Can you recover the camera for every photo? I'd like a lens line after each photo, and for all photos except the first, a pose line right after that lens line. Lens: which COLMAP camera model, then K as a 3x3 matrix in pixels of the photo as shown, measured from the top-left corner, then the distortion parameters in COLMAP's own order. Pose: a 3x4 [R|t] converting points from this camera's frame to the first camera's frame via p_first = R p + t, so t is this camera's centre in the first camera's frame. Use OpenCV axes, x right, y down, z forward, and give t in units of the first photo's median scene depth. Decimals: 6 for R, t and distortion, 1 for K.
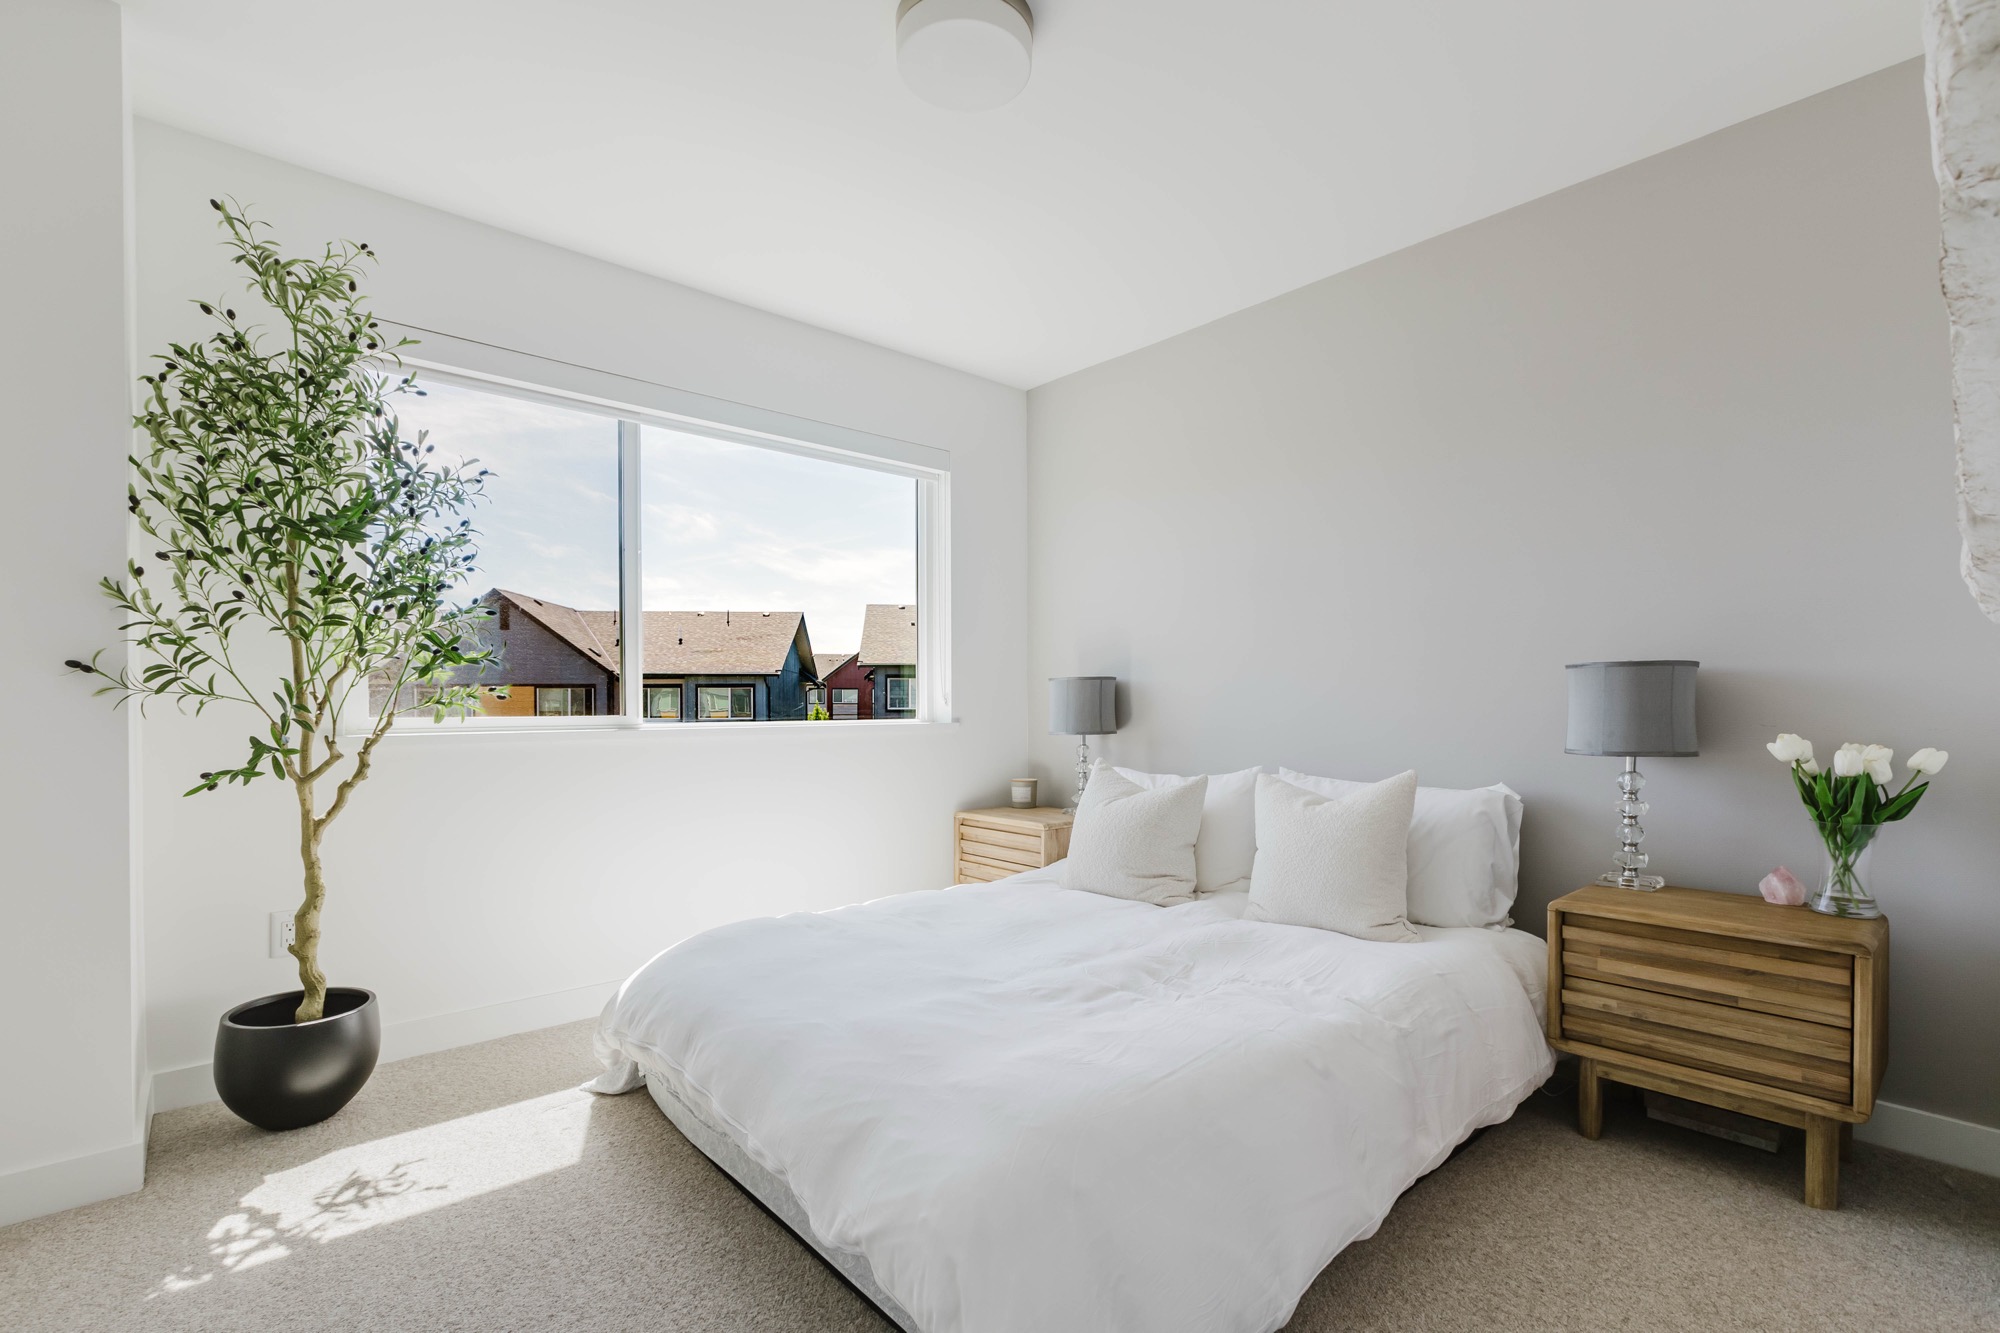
lens RADIAL K [[901.4, 0, 1005.4], [0, 901.4, 678.3], [0, 0, 1]] dist [0.002169, 0.000558]
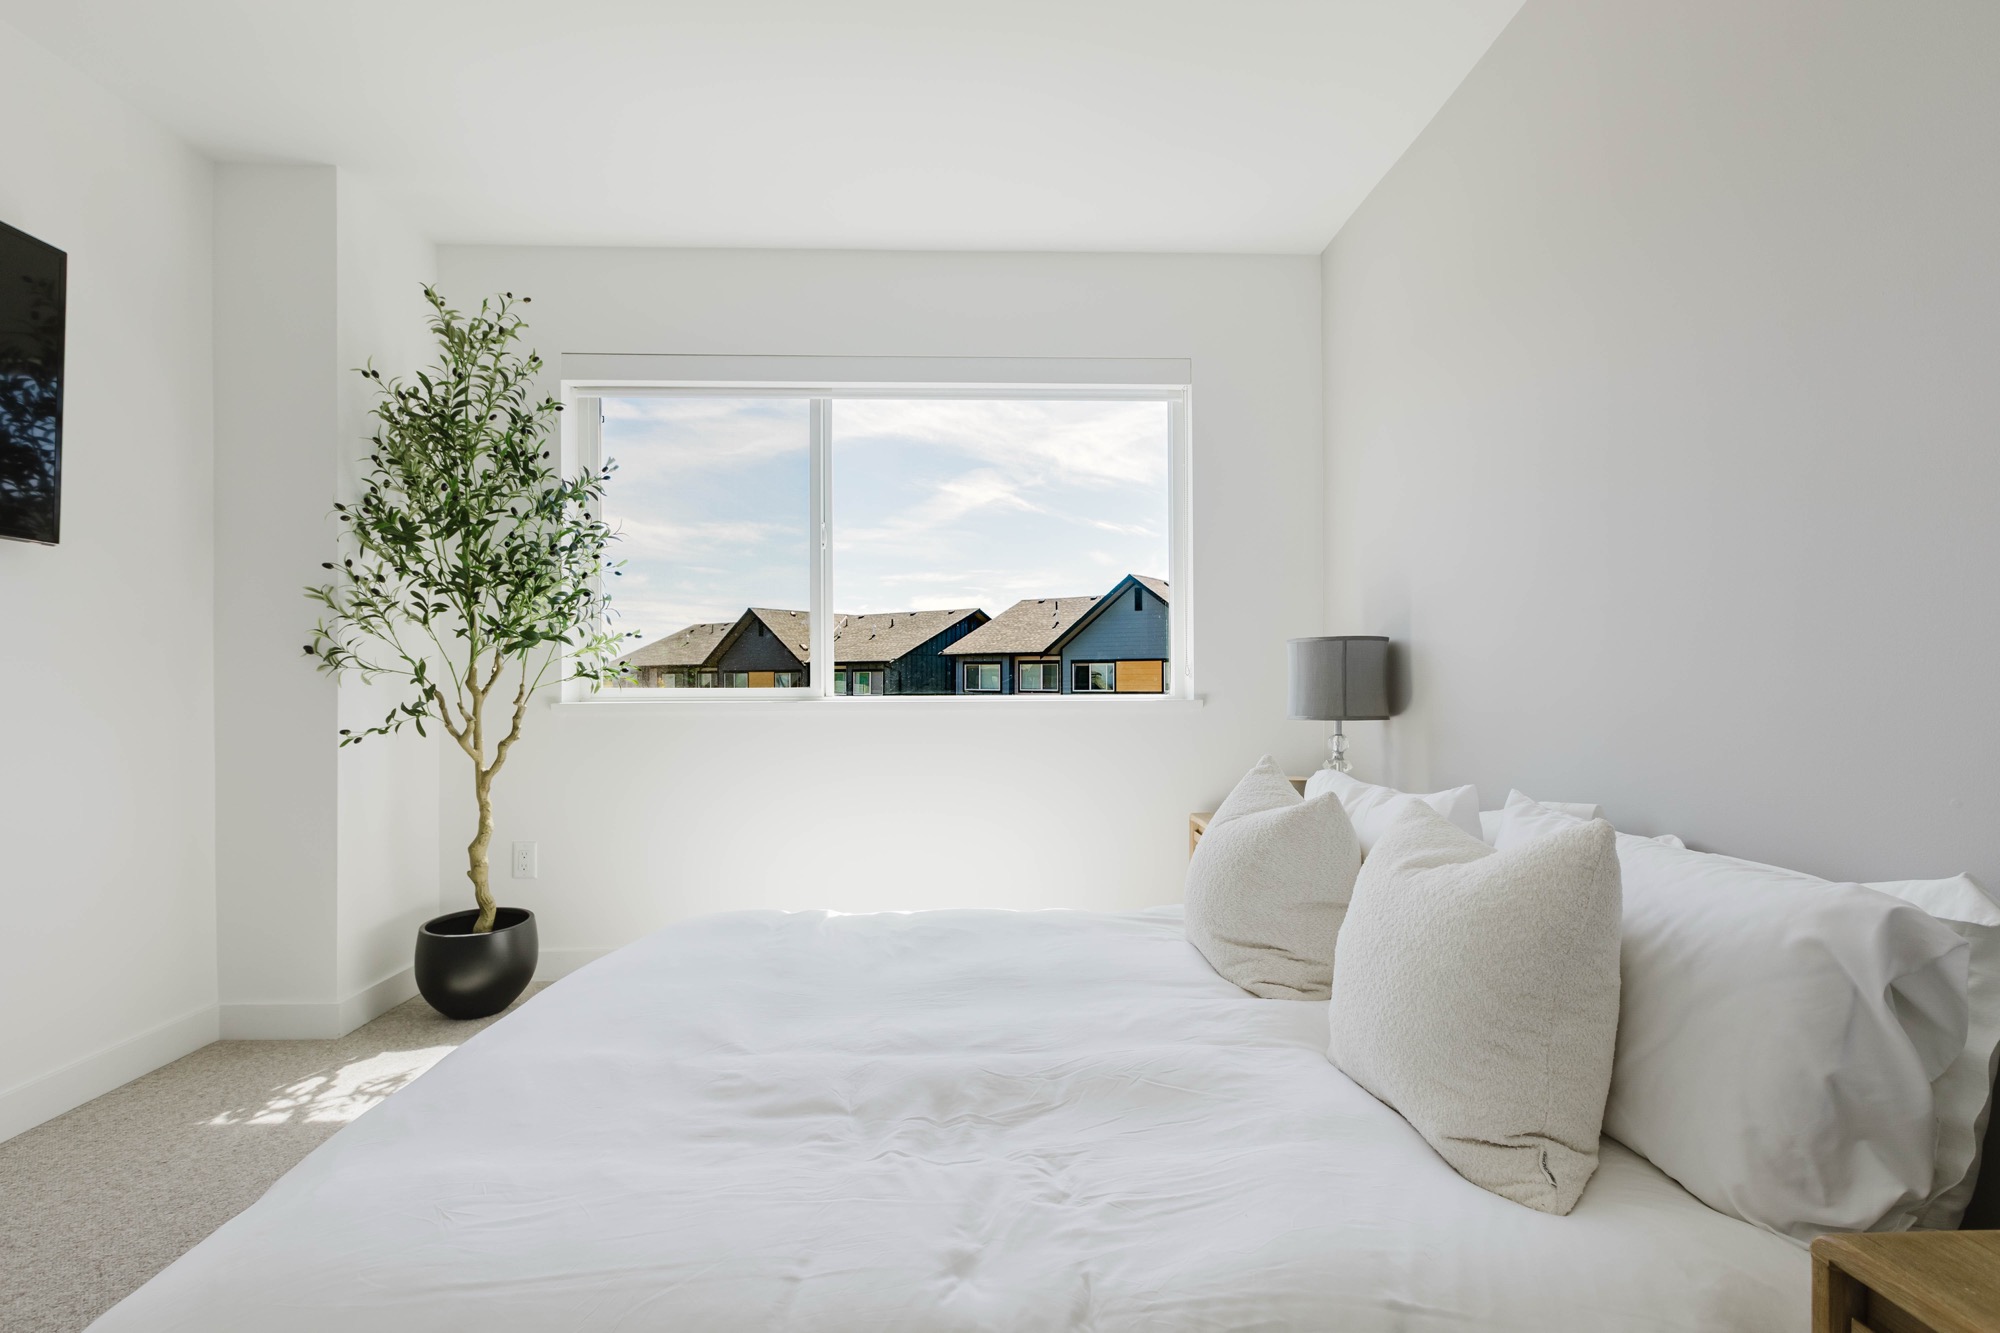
lens RADIAL K [[902.4, 0, 1020.5], [0, 902.4, 648.9], [0, 0, 1]] dist [0.001757, 0.000291]
pose [[0.768979, -0.020374, -0.638950, 0.604285], [0.019058, 0.999778, -0.008943, 0.015768], [0.638990, -0.005300, 0.769197, 0.537965]]
